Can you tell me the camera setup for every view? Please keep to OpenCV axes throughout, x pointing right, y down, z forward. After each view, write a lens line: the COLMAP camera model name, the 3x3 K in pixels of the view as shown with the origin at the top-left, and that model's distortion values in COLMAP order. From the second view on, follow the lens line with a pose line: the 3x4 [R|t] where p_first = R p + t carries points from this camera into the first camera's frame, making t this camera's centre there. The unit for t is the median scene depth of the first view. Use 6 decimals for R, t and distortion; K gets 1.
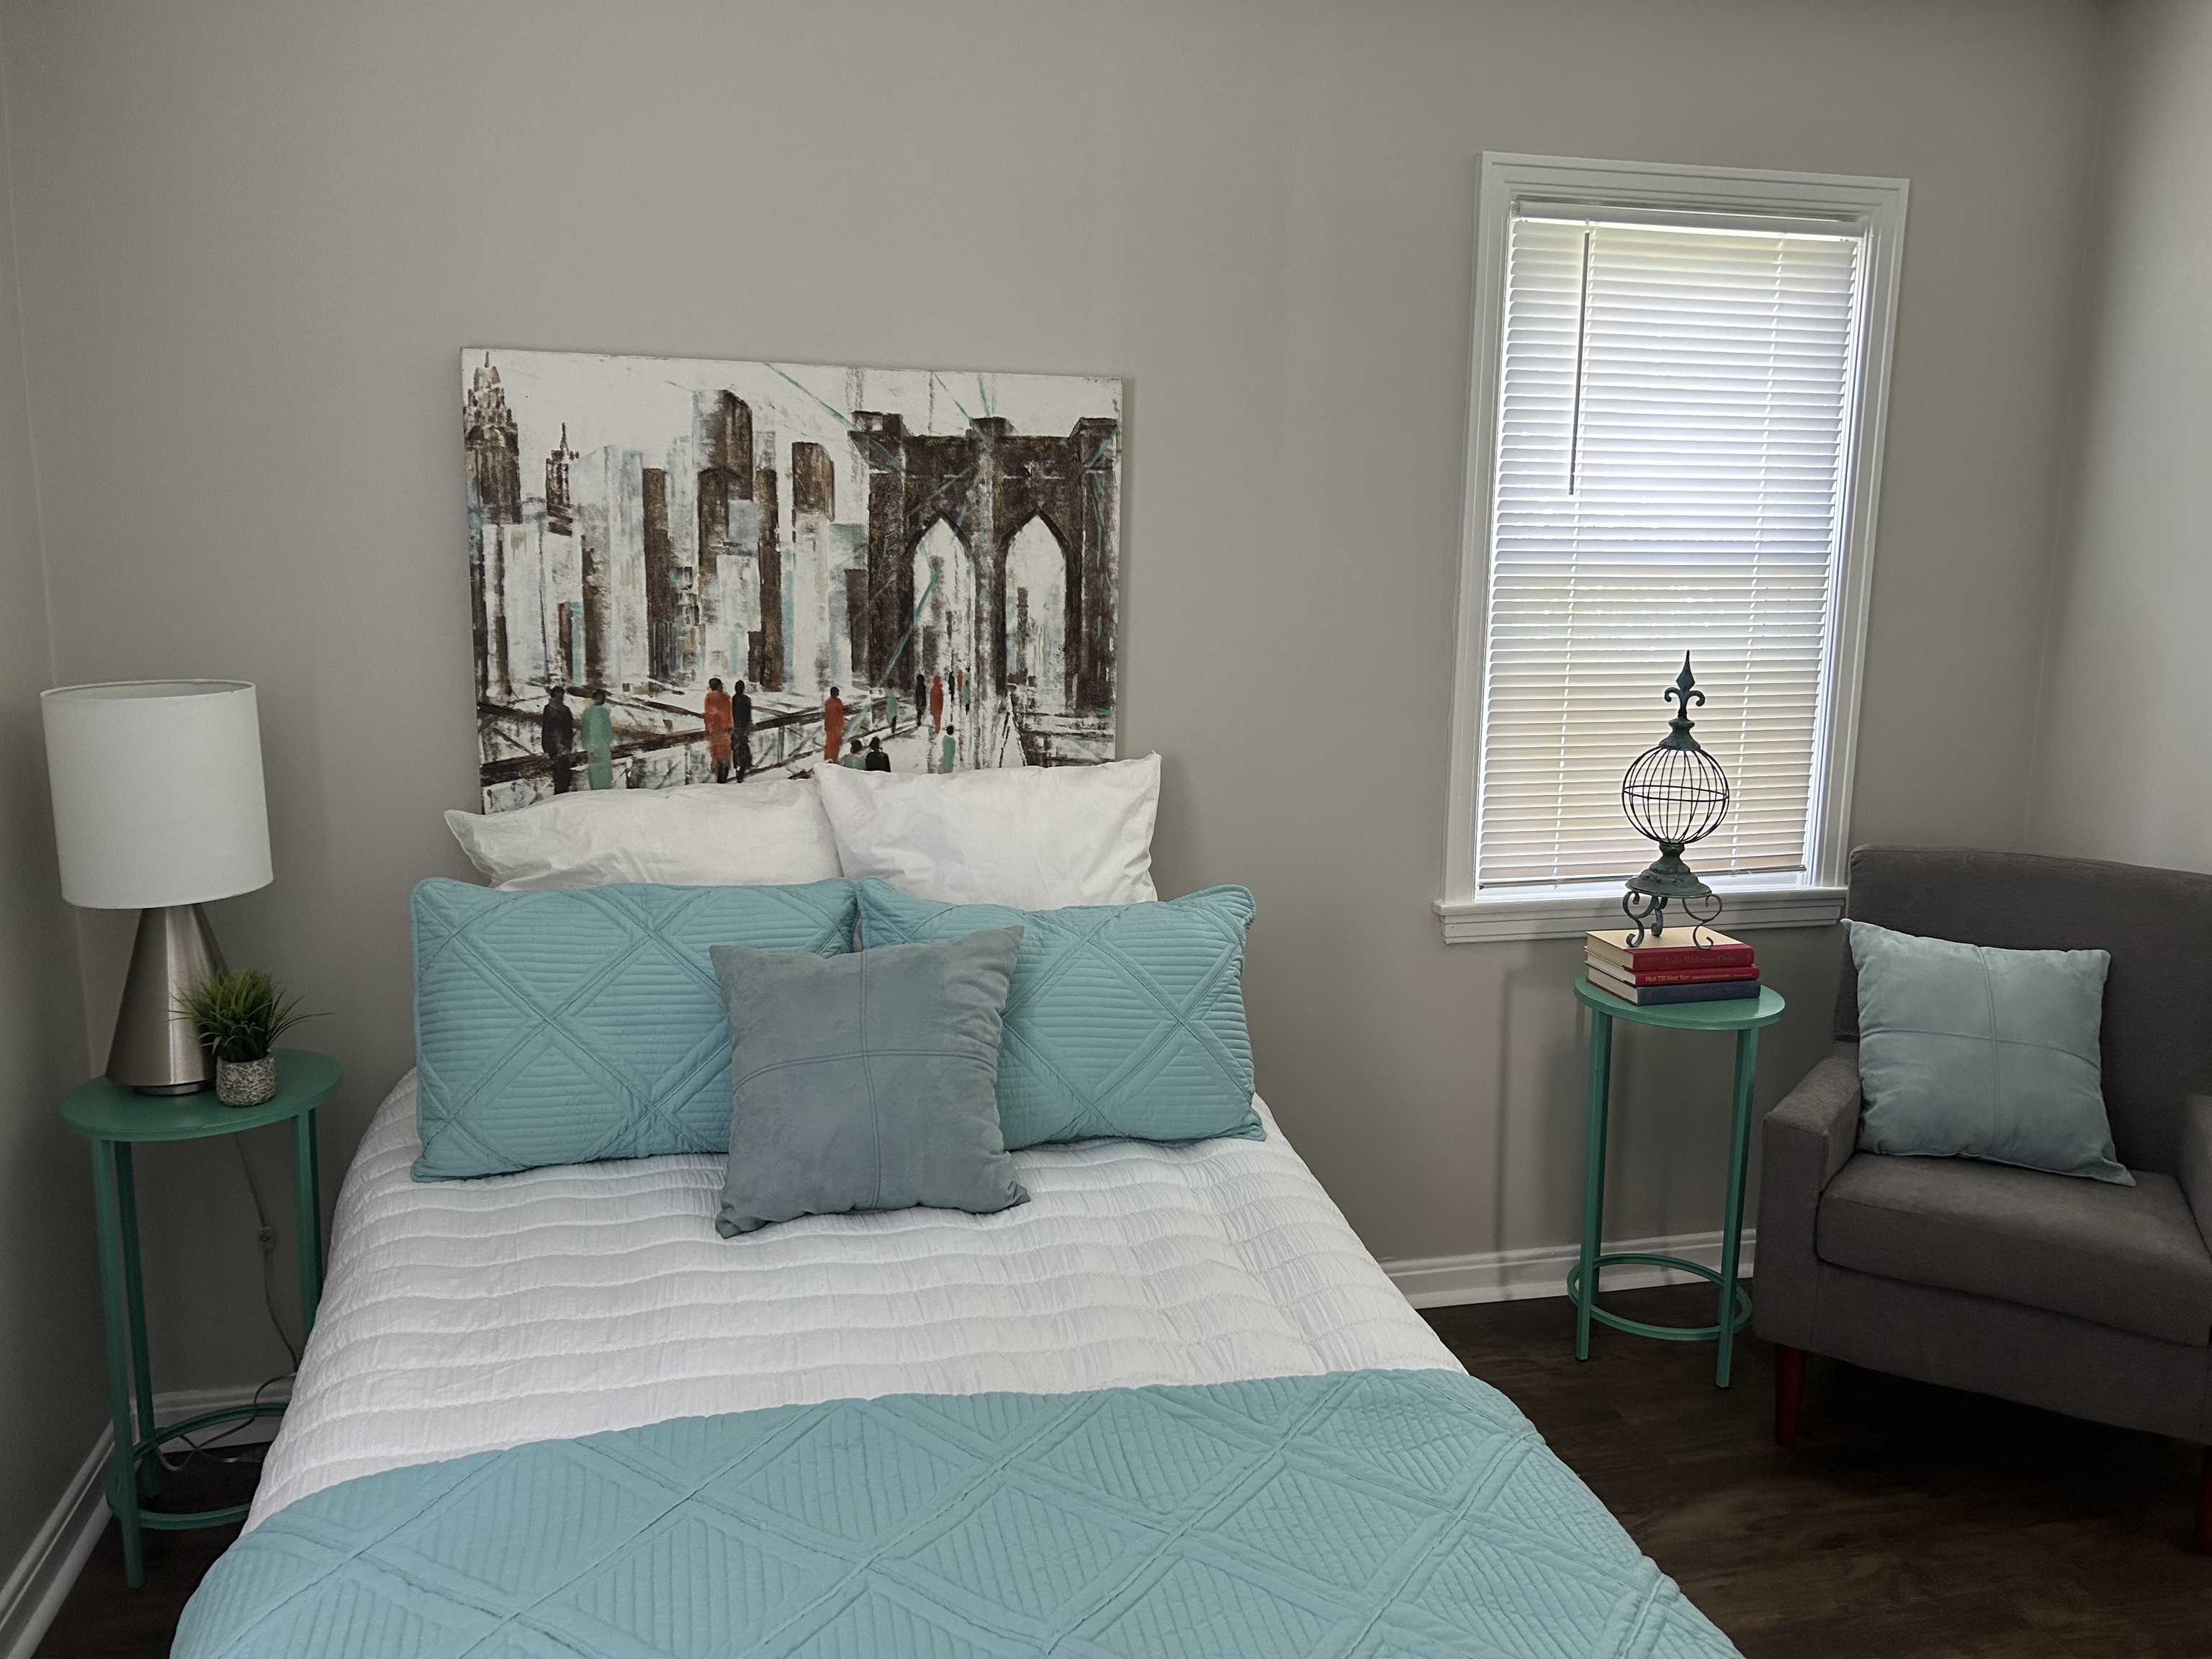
lens RADIAL K [[1667.7, 0, 1156.1], [0, 1667.7, 803.3], [0, 0, 1]] dist [0.050607, -0.066924]
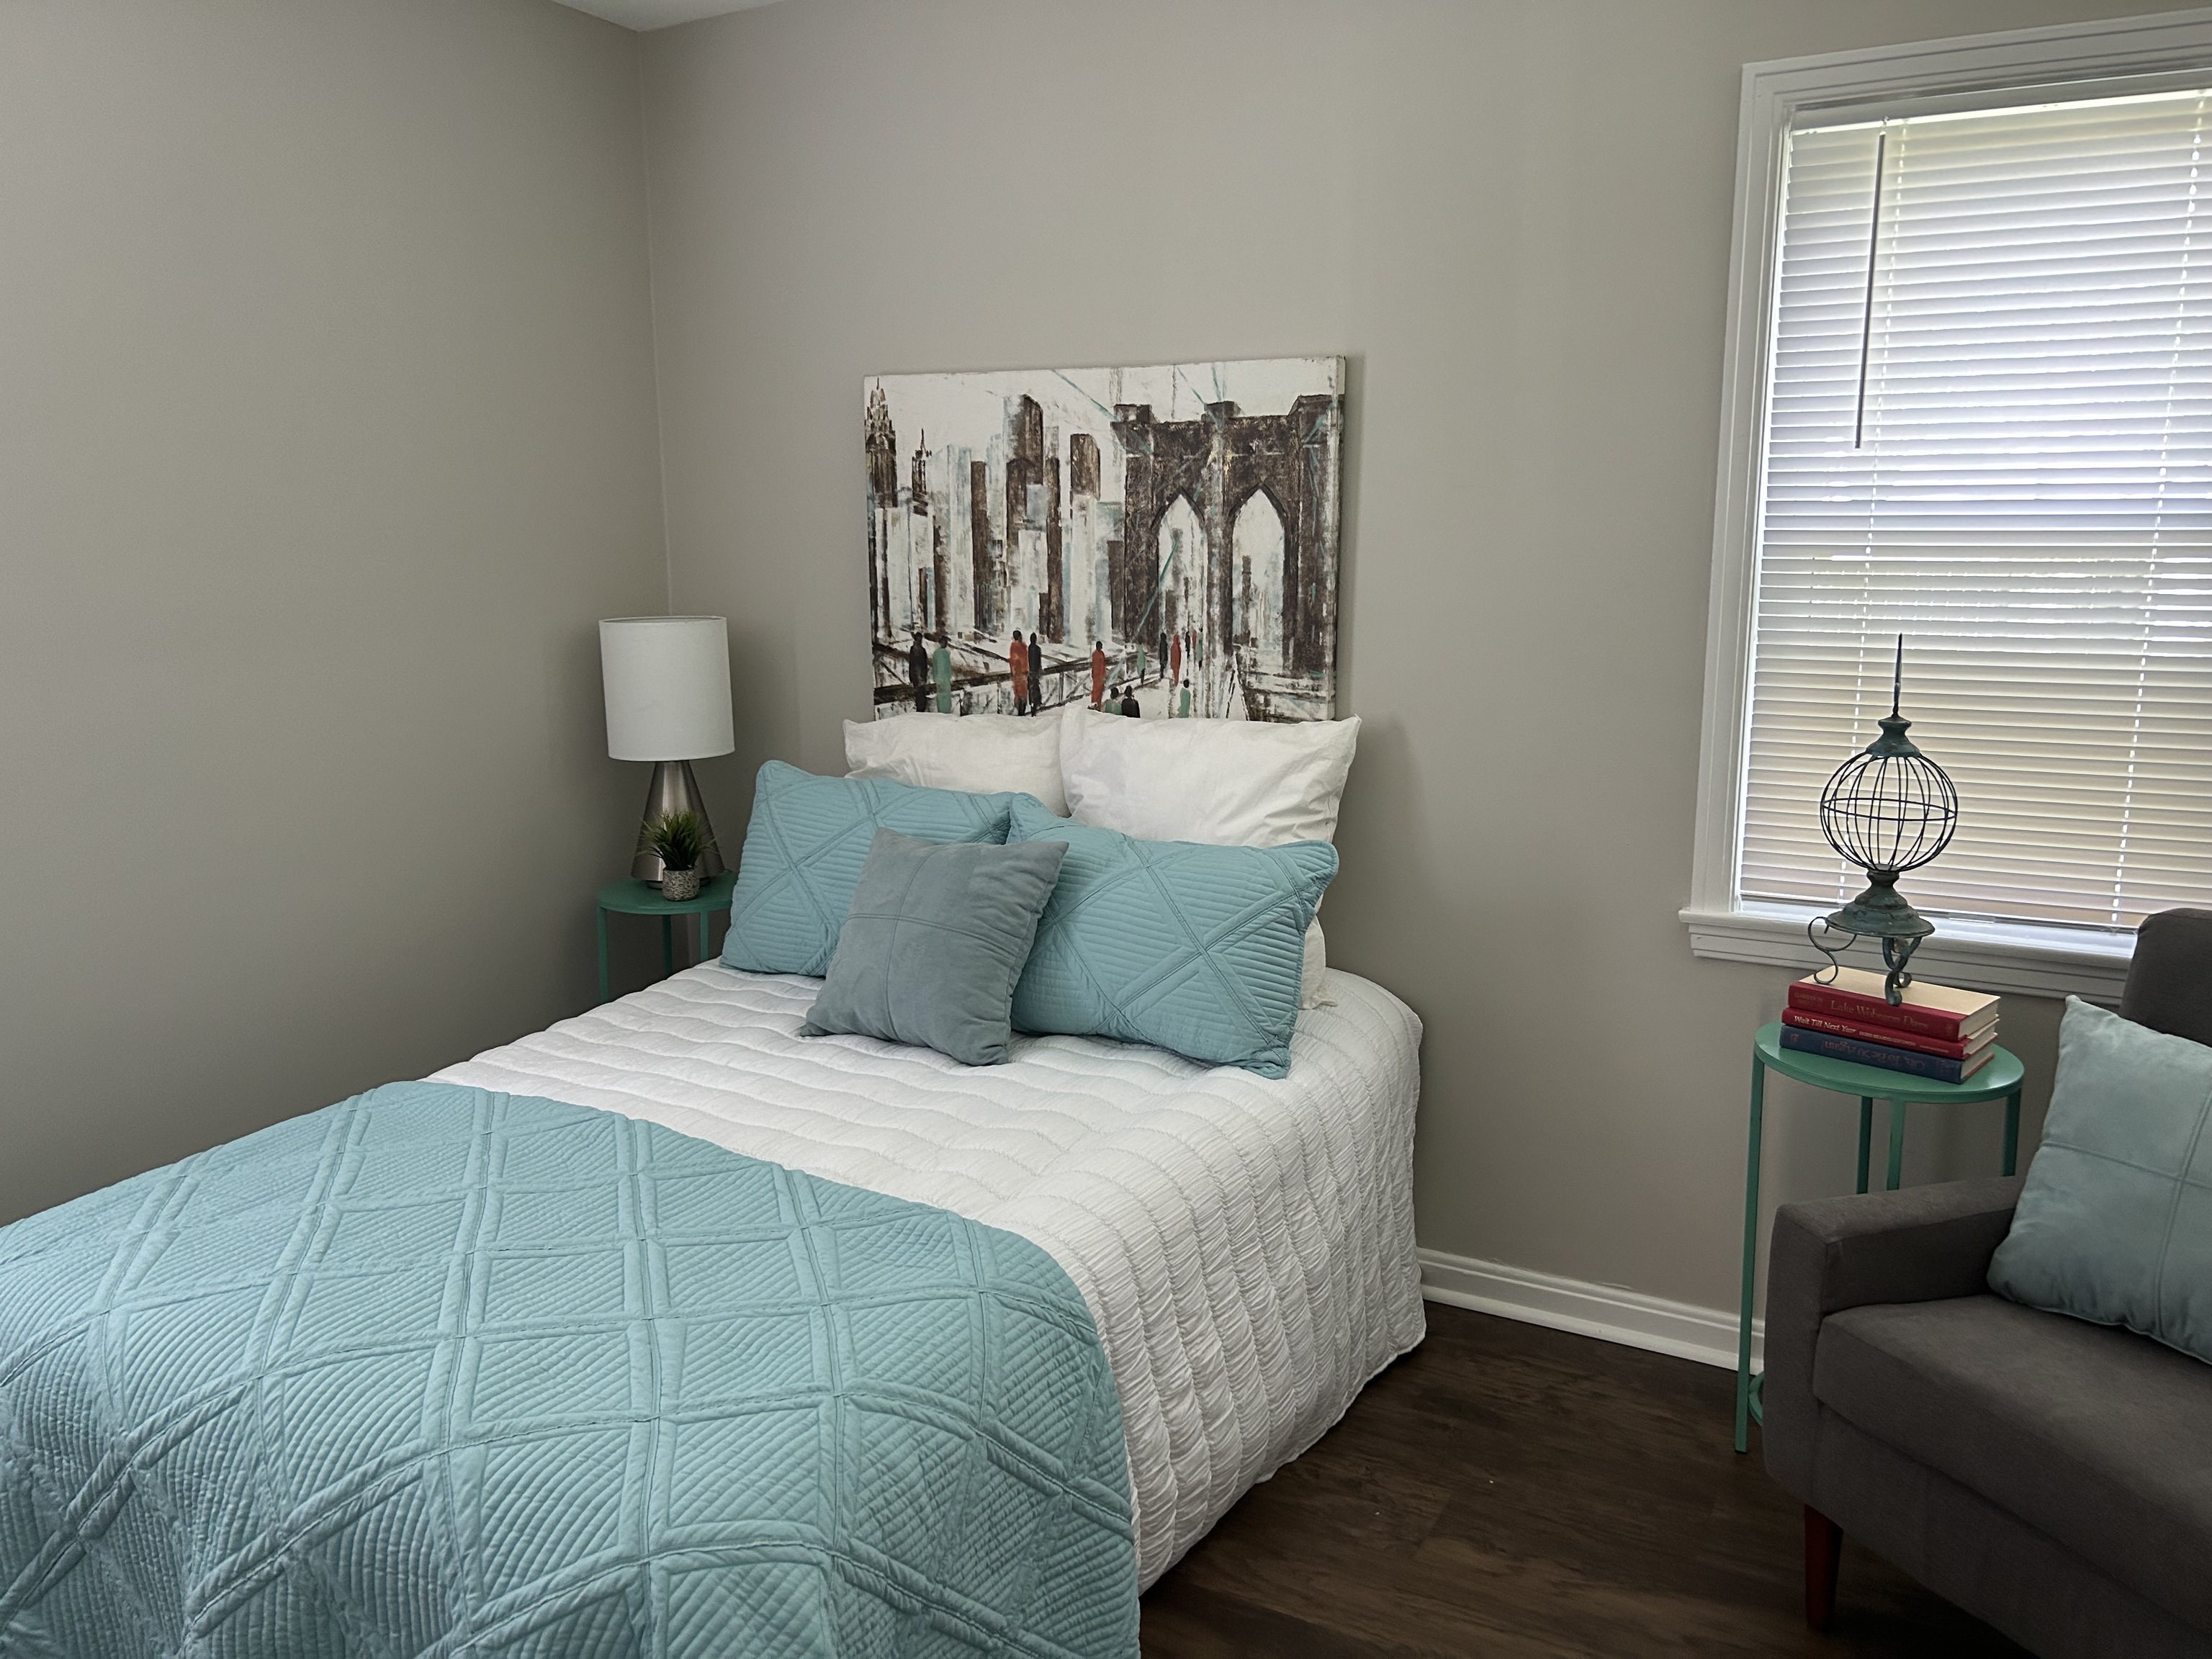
lens RADIAL K [[1667.7, 0, 1106.4], [0, 1667.7, 826.0], [0, 0, 1]] dist [0.050607, -0.066924]
pose [[0.731129, 0.107306, -0.673748, 0.629718], [-0.099706, 0.993756, 0.050076, 0.001007], [0.674914, 0.030565, 0.737263, 0.138723]]
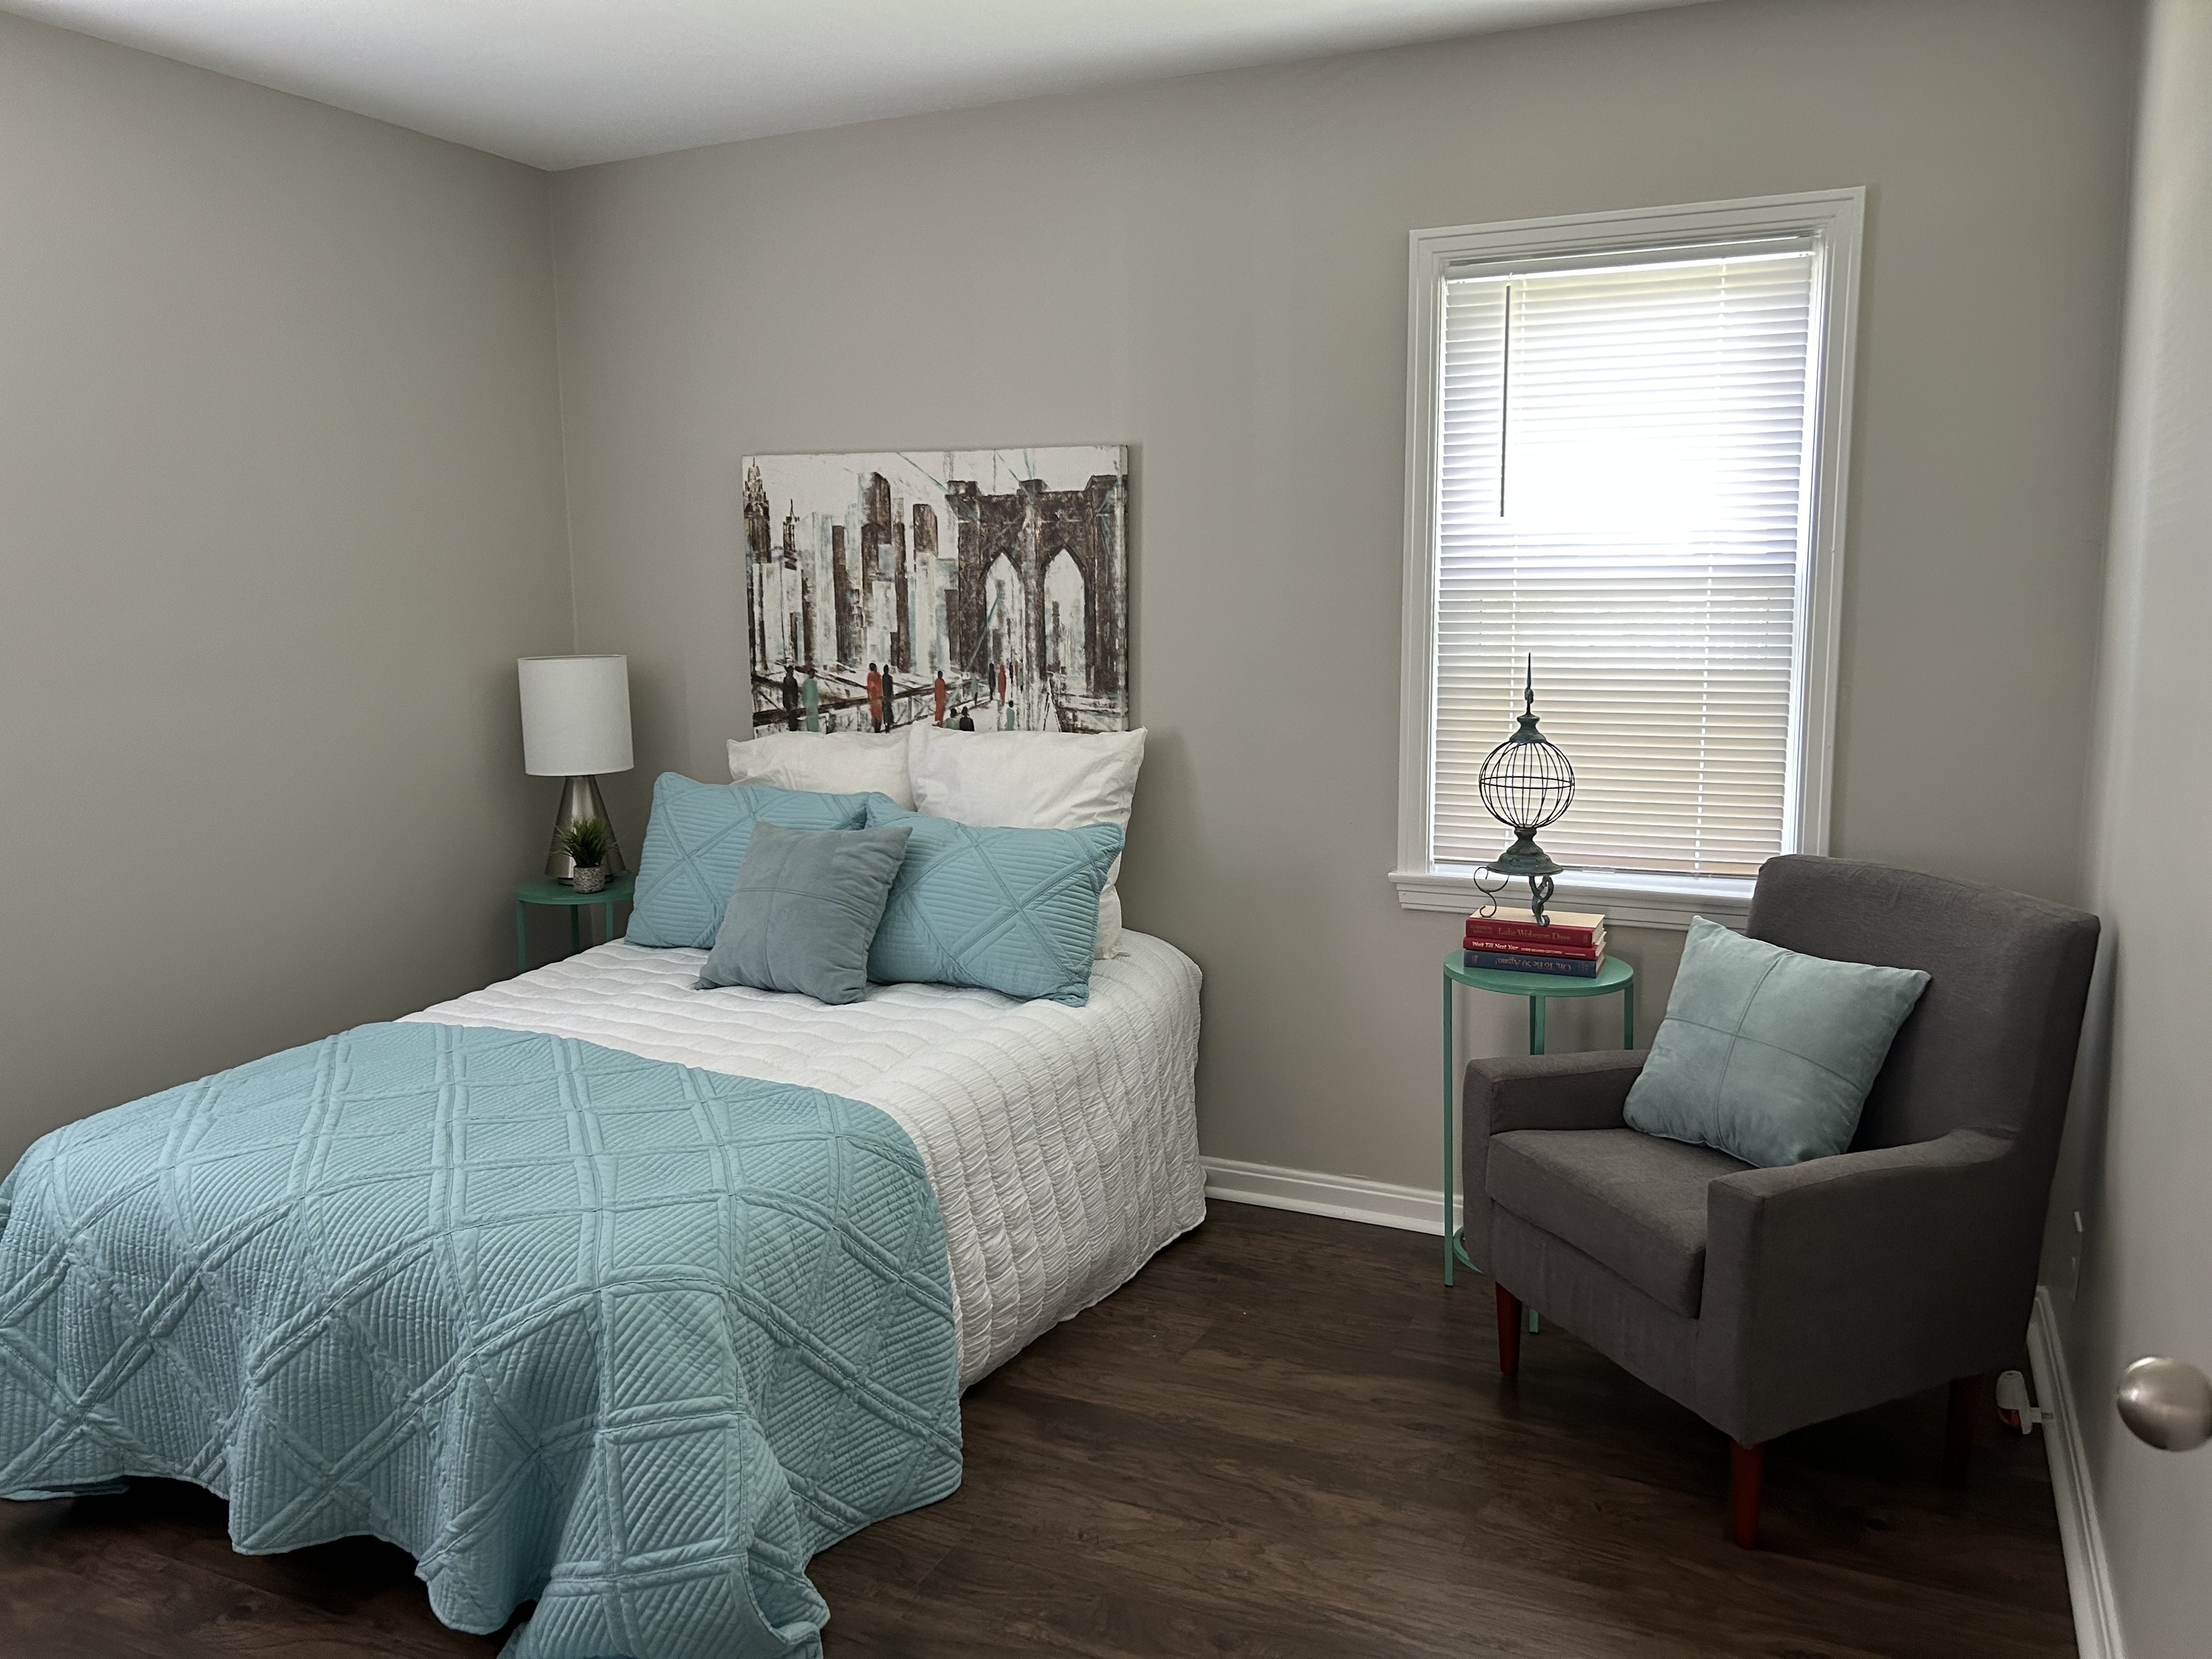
lens RADIAL K [[1667.7, 0, 1122.0], [0, 1667.7, 812.5], [0, 0, 1]] dist [0.050607, -0.066924]
pose [[0.782592, 0.069394, -0.618655, 0.847480], [-0.084658, 0.996399, 0.004674, 0.033224], [0.616752, 0.048716, 0.785649, -0.034635]]
